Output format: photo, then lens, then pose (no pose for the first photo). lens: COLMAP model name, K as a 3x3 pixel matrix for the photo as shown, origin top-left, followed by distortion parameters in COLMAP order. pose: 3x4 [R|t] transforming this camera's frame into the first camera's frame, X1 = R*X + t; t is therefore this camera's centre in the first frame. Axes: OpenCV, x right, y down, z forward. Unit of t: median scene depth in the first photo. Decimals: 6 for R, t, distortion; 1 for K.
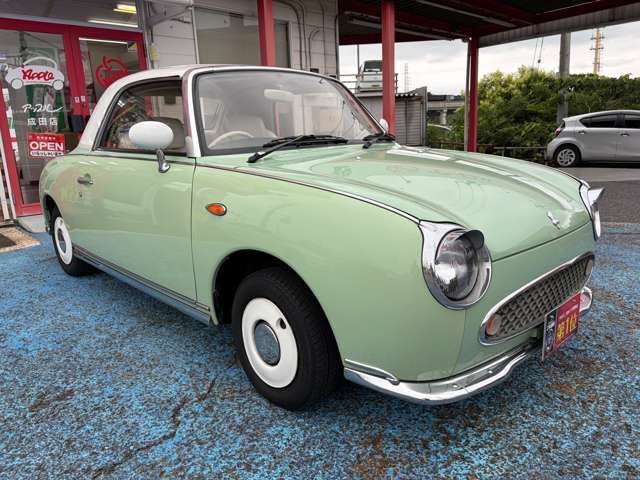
lens RADIAL K [[487.4, 0, 317.5], [0, 487.4, 245.4], [0, 0, 1]] dist [0.013766, -0.002634]
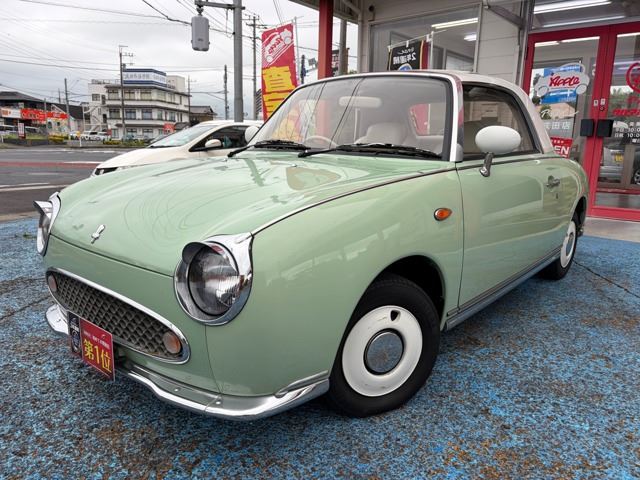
lens RADIAL K [[487.4, 0, 317.5], [0, 487.4, 245.4], [0, 0, 1]] dist [0.013766, -0.002634]
pose [[0.084565, 0.248103, -0.965035, 0.480527], [-0.250722, 0.942642, 0.220375, -0.116672], [0.964358, 0.223319, 0.141920, 0.426181]]
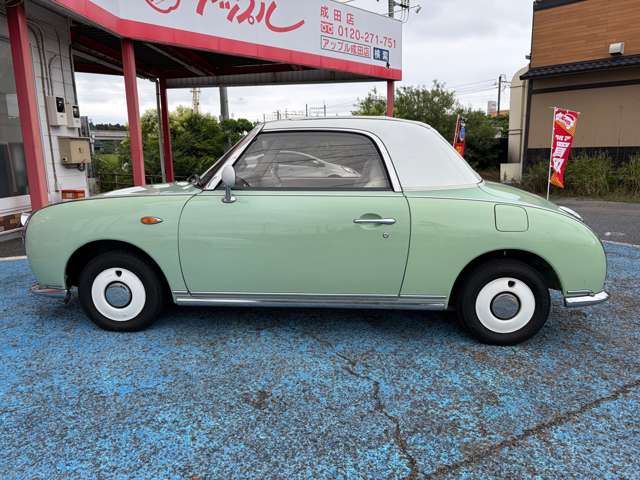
lens RADIAL K [[487.4, 0, 322.1], [0, 487.4, 239.3], [0, 0, 1]] dist [0.018360, -0.005103]
pose [[0.738080, -0.089860, 0.668703, -0.441540], [0.137657, 0.990300, -0.018863, -0.009076], [-0.660522, 0.105974, 0.743290, -0.005045]]
